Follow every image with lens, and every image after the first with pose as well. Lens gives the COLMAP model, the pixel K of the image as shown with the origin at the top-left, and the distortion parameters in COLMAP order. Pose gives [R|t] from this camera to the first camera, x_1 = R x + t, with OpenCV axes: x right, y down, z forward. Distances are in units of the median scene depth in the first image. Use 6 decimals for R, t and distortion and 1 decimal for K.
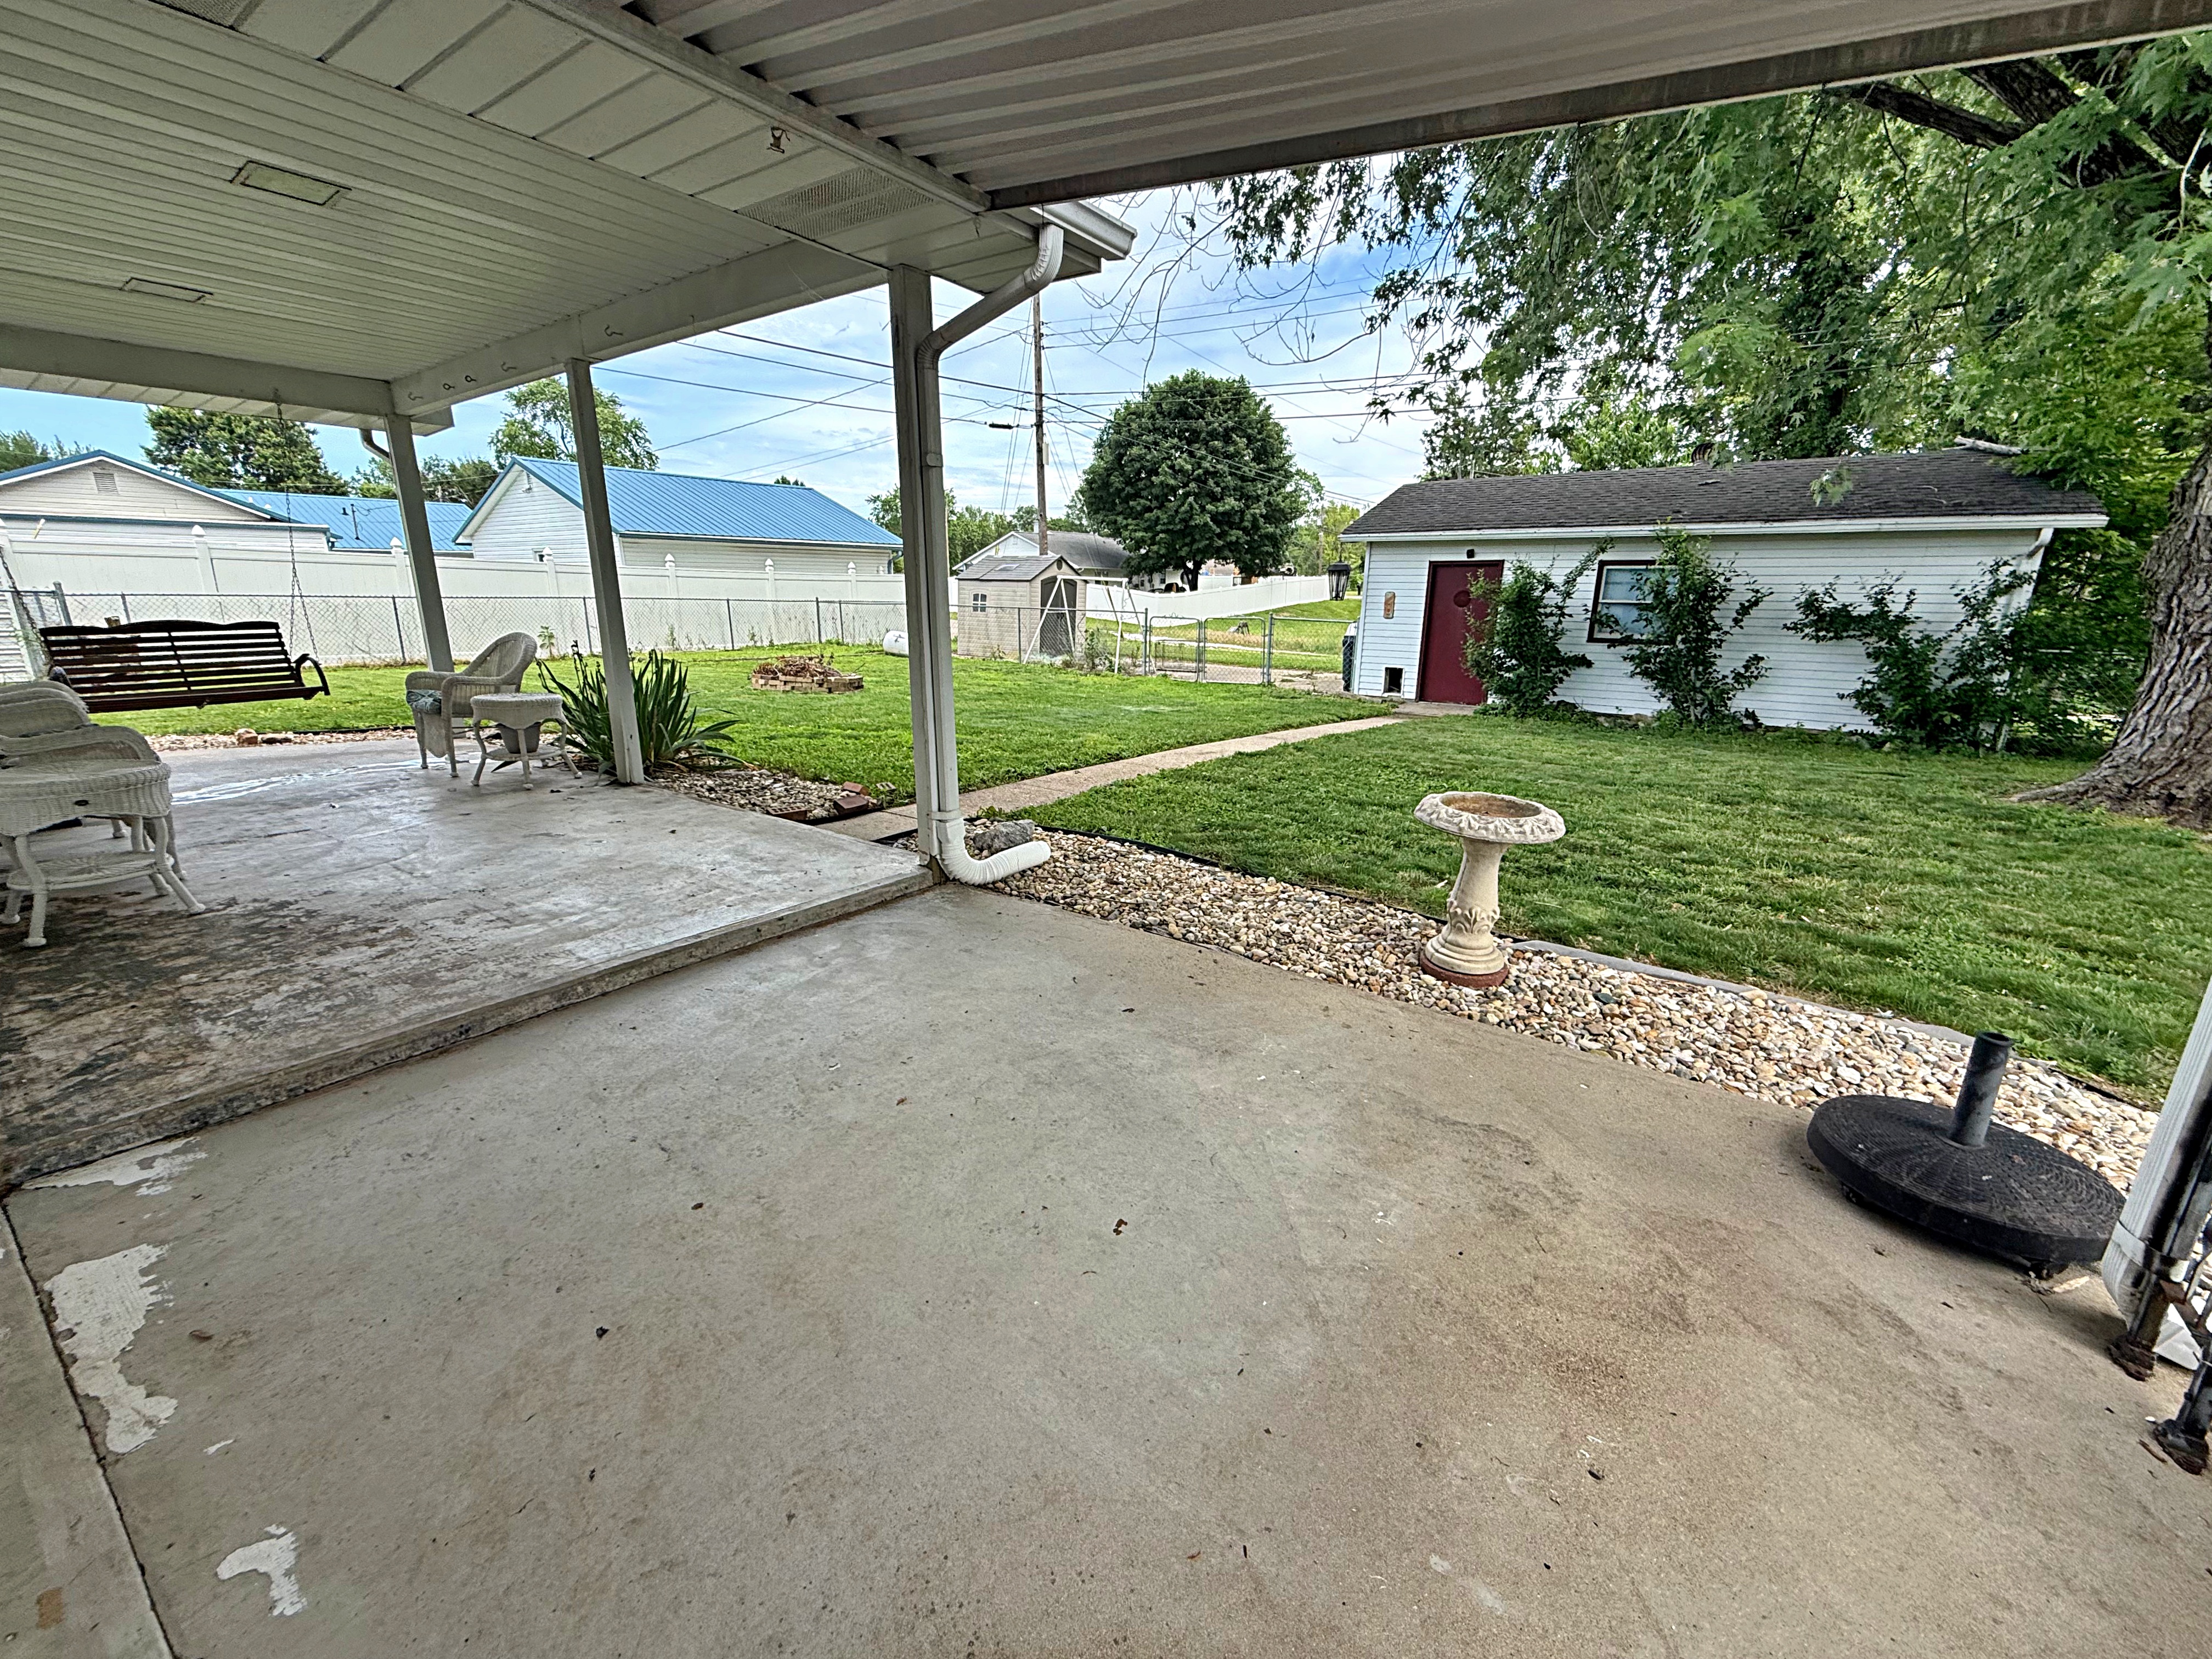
lens RADIAL K [[910.3, 0, 1106.0], [0, 910.3, 829.5], [0, 0, 1]] dist [0.000941, -0.000020]
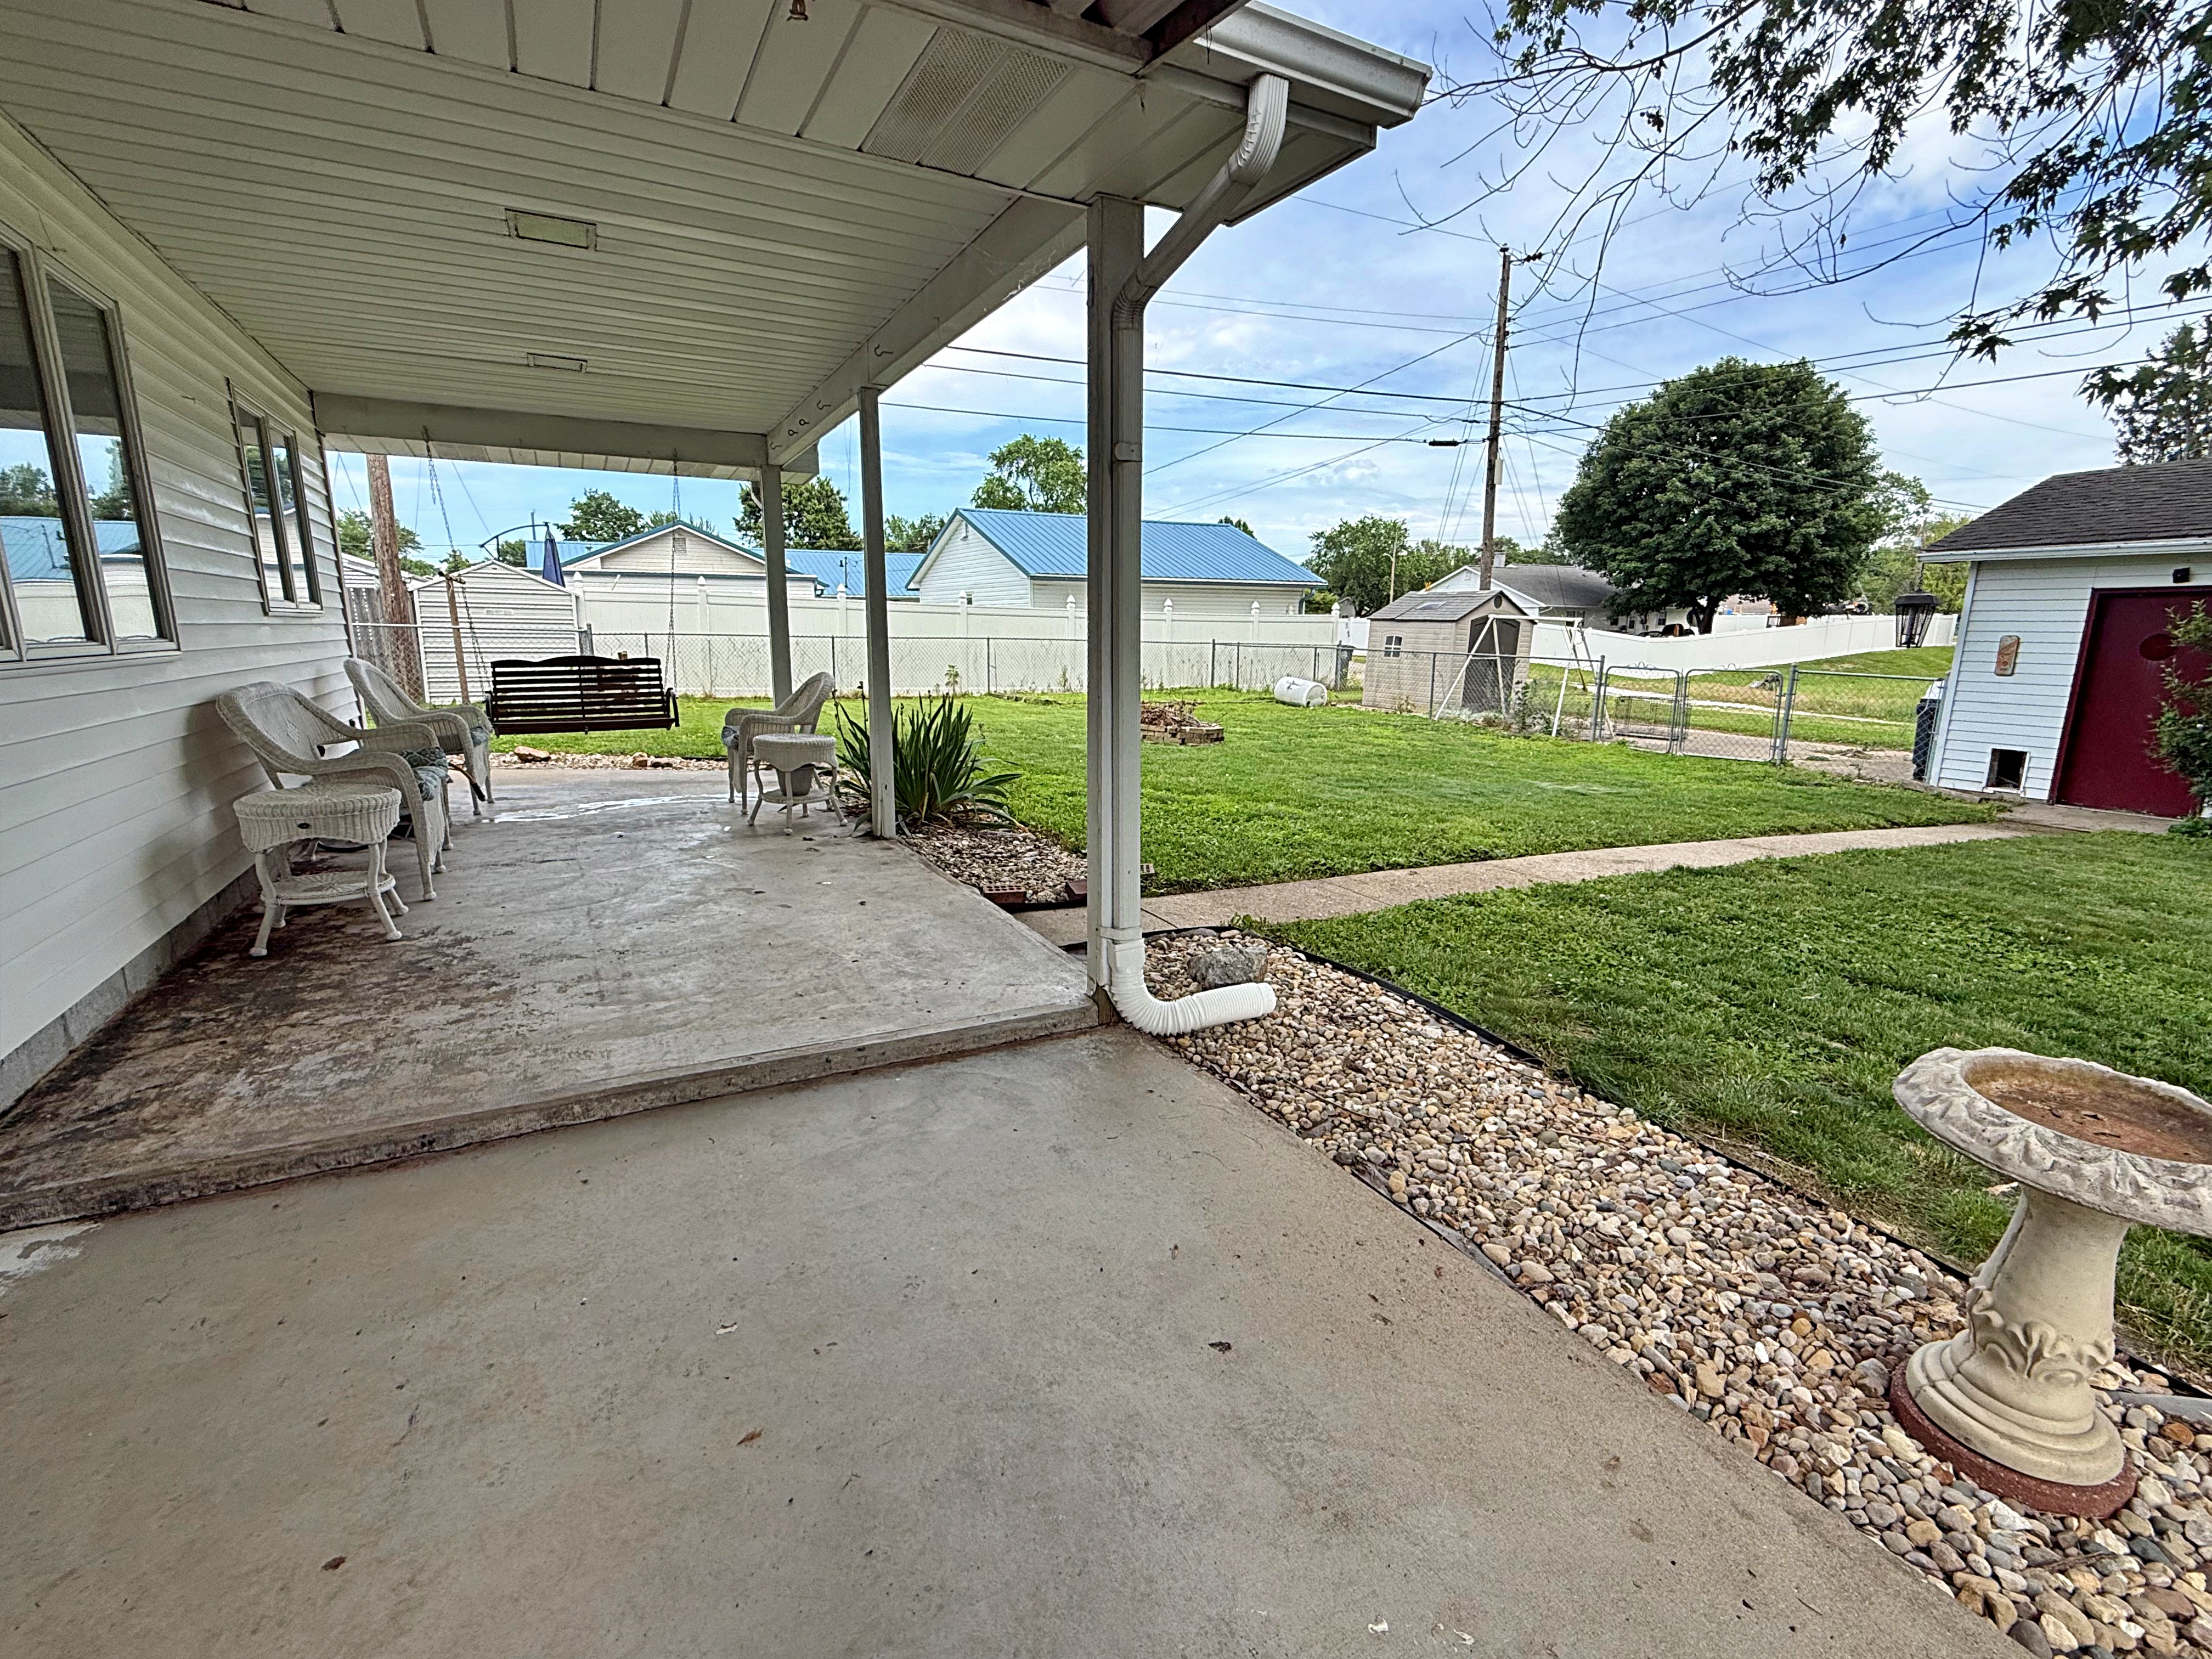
lens RADIAL K [[984.3, 0, 1100.4], [0, 984.3, 825.6], [0, 0, 1]] dist [-0.000871, 0.000169]
pose [[0.894765, 0.088375, -0.437705, 0.108589], [-0.115983, 0.992573, -0.036688, -0.052329], [0.431212, 0.083593, 0.898370, 0.206703]]
